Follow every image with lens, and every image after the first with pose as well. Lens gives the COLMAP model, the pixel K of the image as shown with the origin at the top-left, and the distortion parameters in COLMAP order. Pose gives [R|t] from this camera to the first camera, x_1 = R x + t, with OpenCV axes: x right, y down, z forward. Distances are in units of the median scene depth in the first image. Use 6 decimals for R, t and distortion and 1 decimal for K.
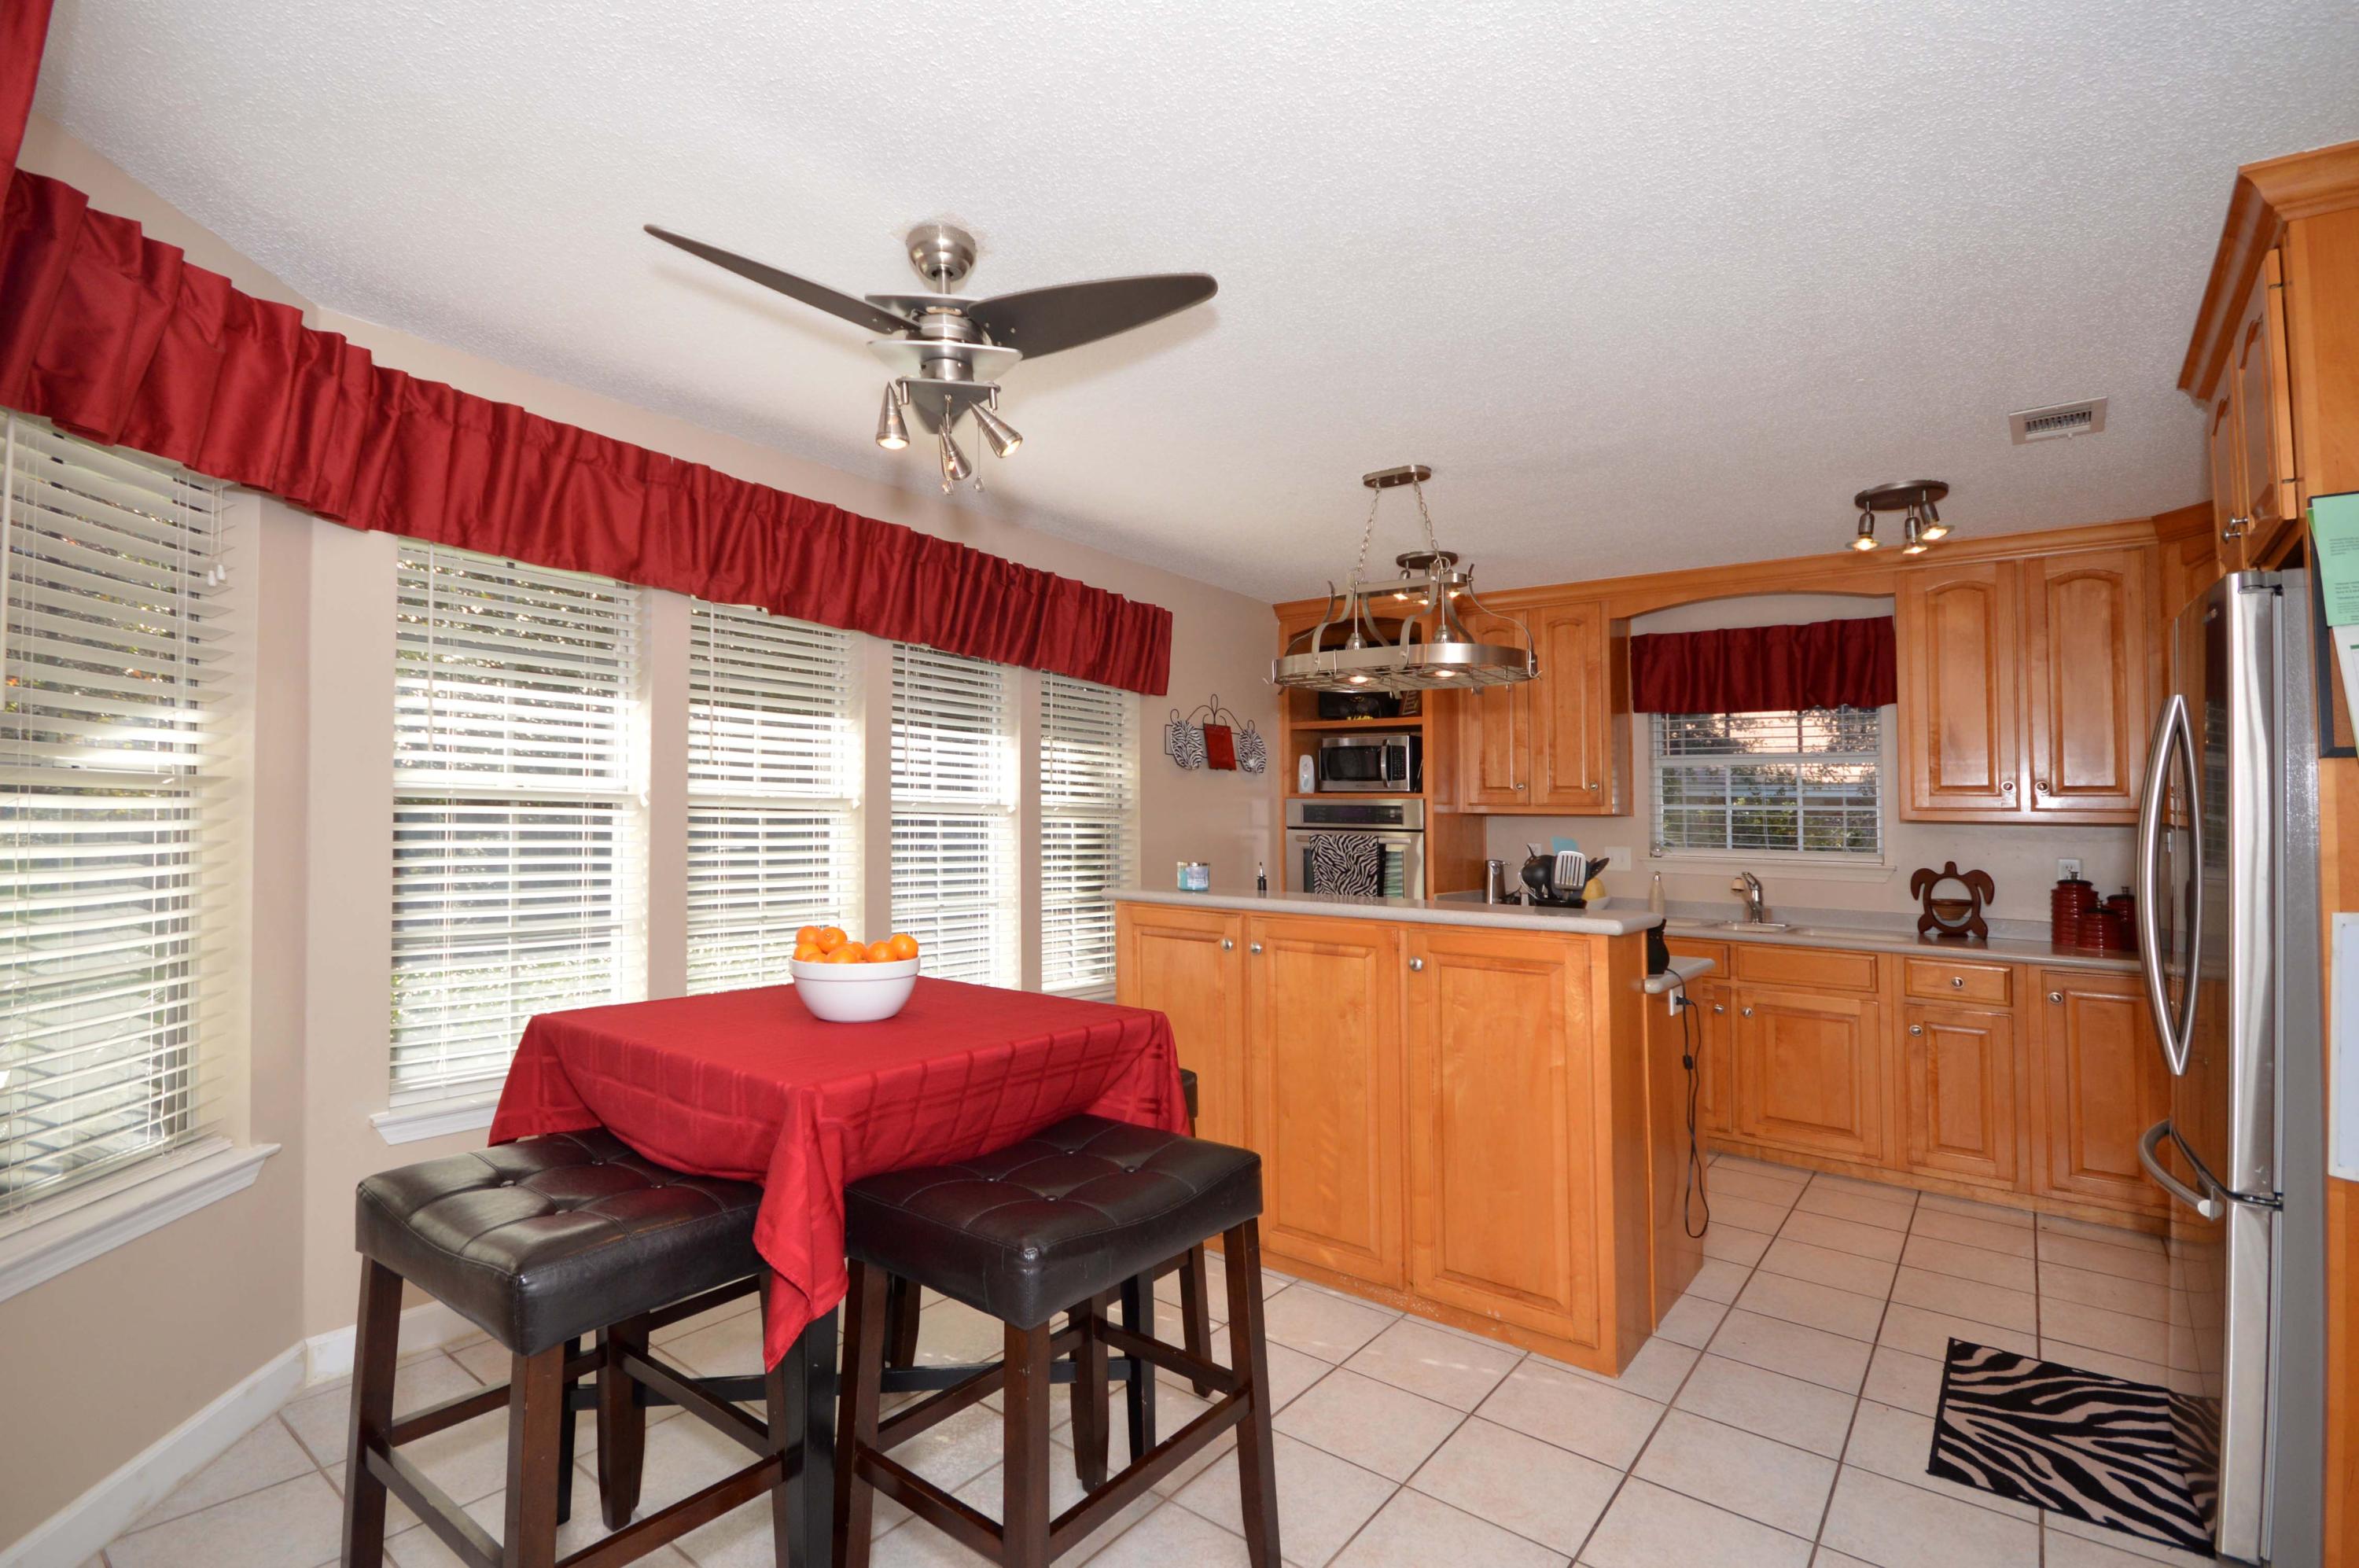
lens RADIAL K [[1074.4, 0, 1147.7], [0, 1074.4, 770.7], [0, 0, 1]] dist [-0.009139, -0.002529]
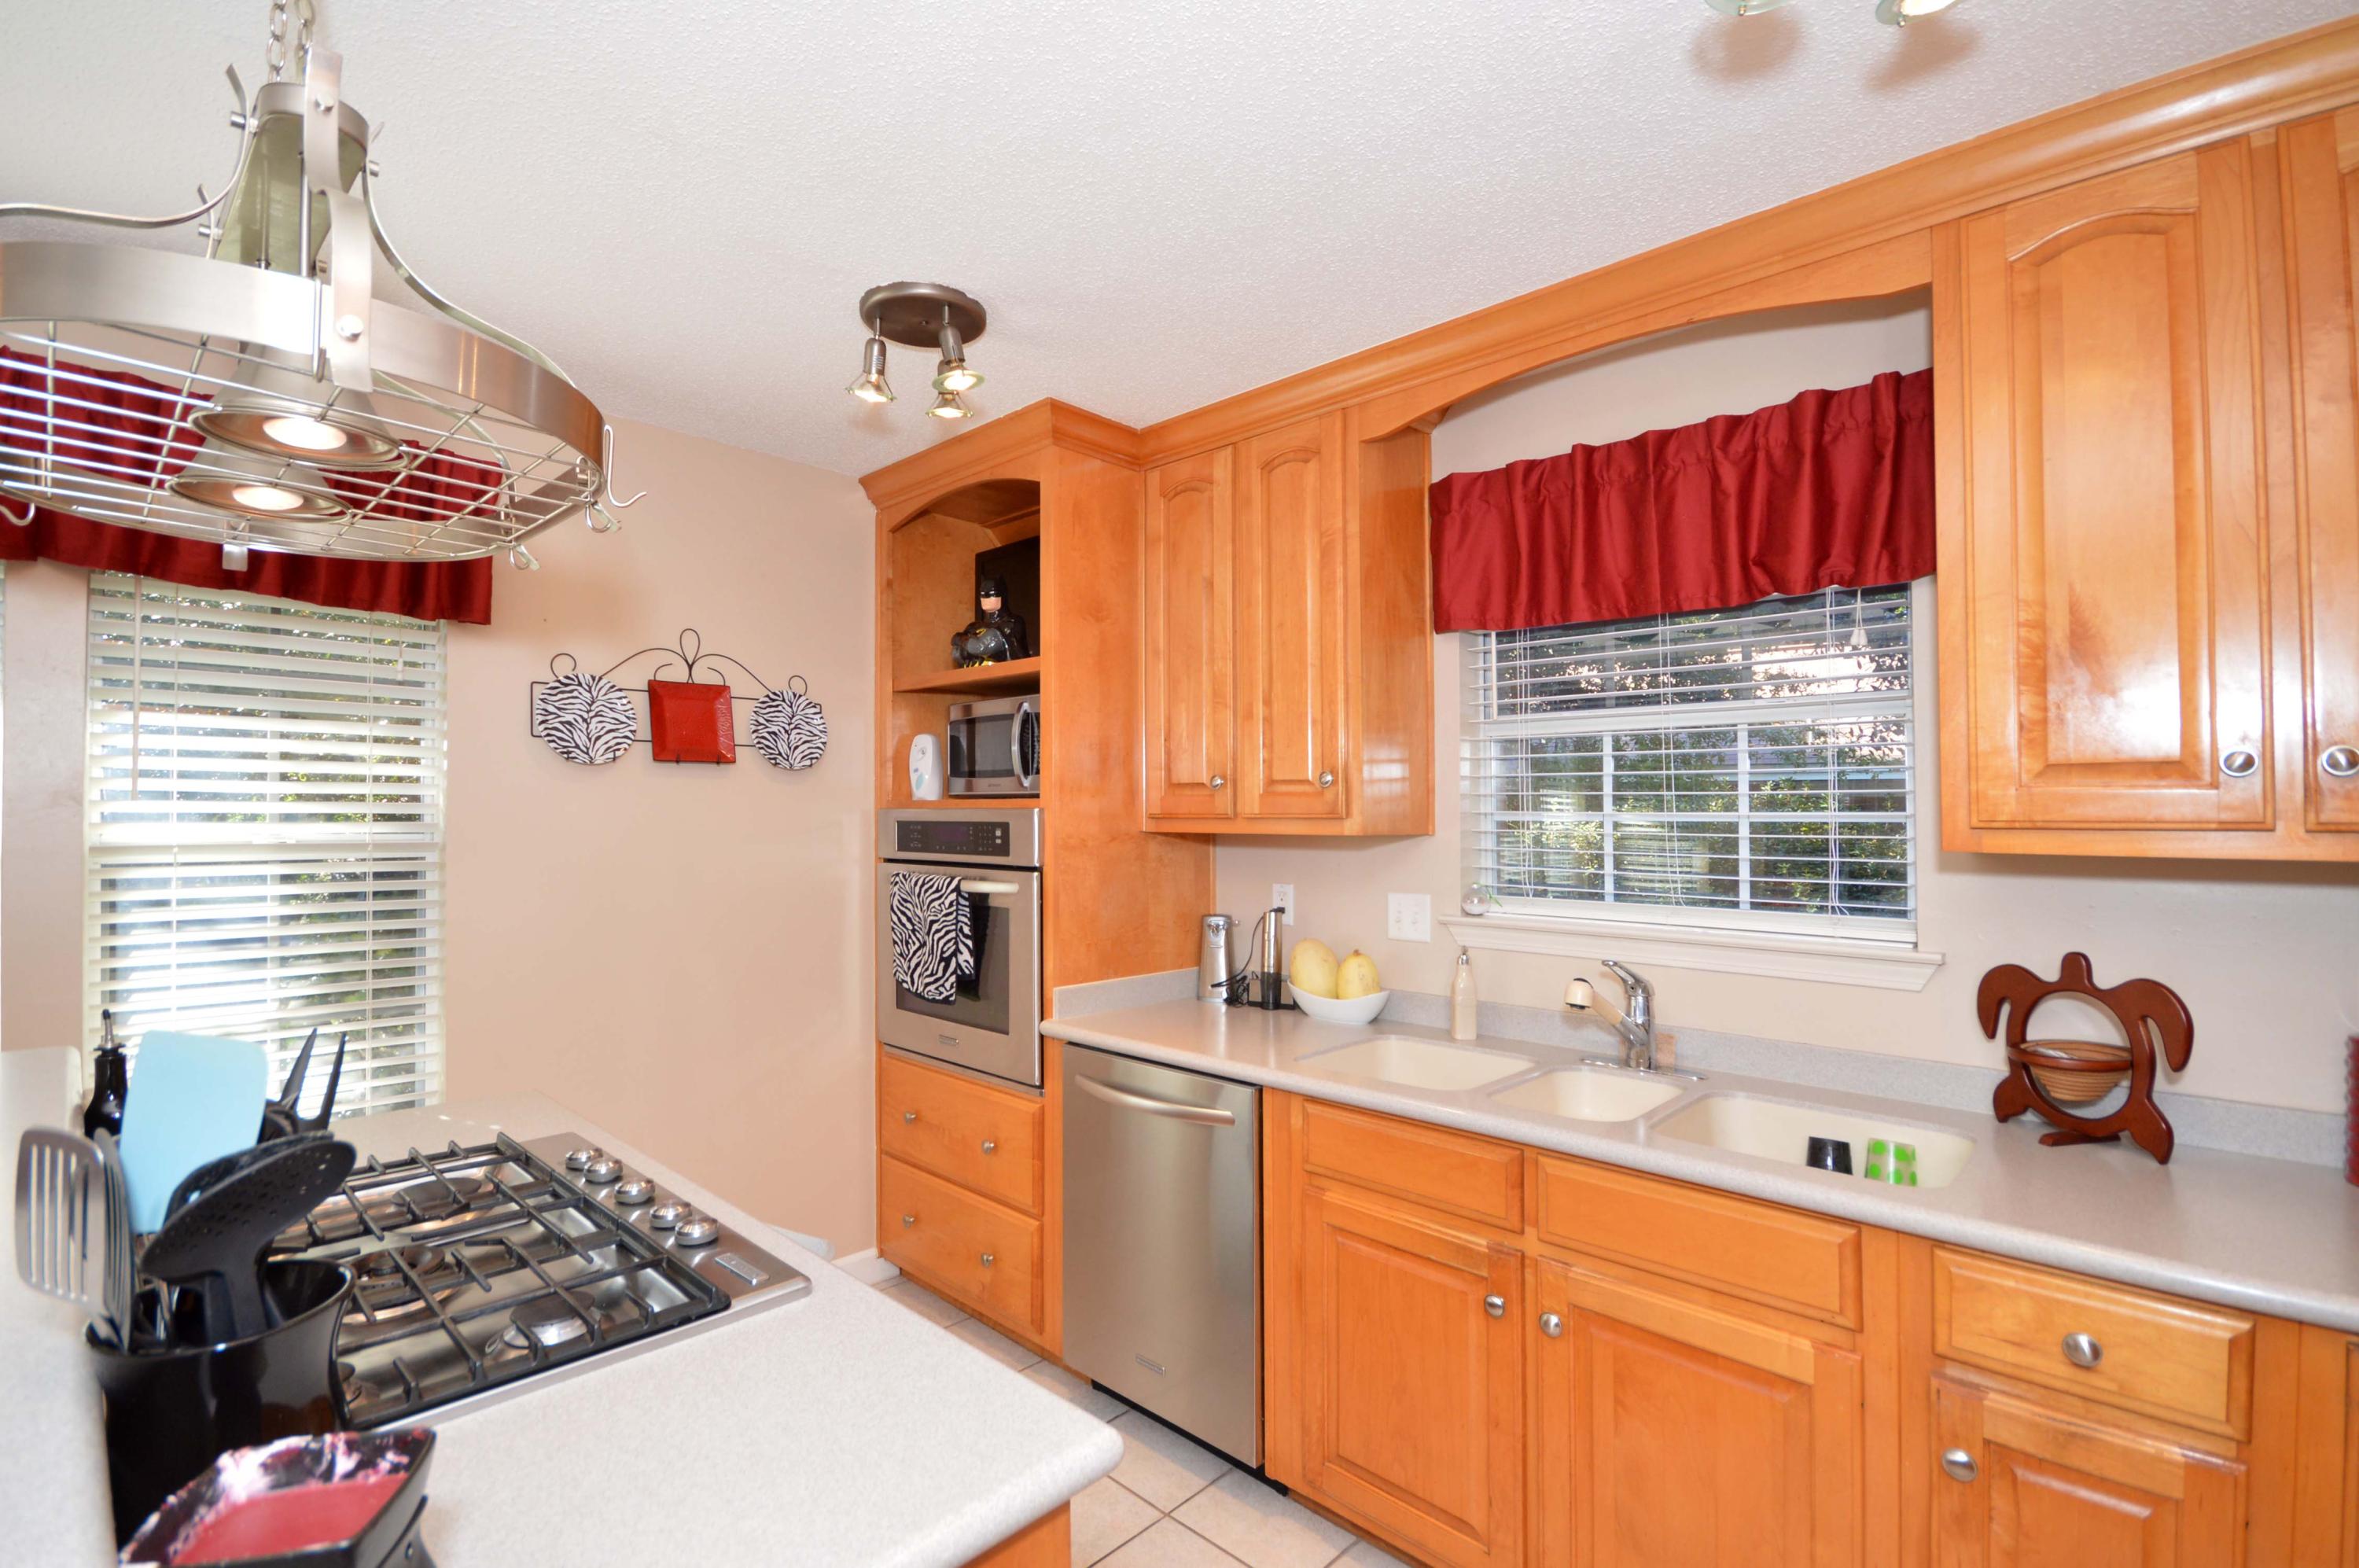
lens RADIAL K [[1074.4, 0, 1188.7], [0, 1074.4, 798.9], [0, 0, 1]] dist [-0.009139, -0.002529]
pose [[0.997488, -0.018265, -0.068439, 0.415320], [0.020217, 0.999405, 0.027929, 0.008920], [0.067888, -0.029243, 0.997264, 0.537683]]
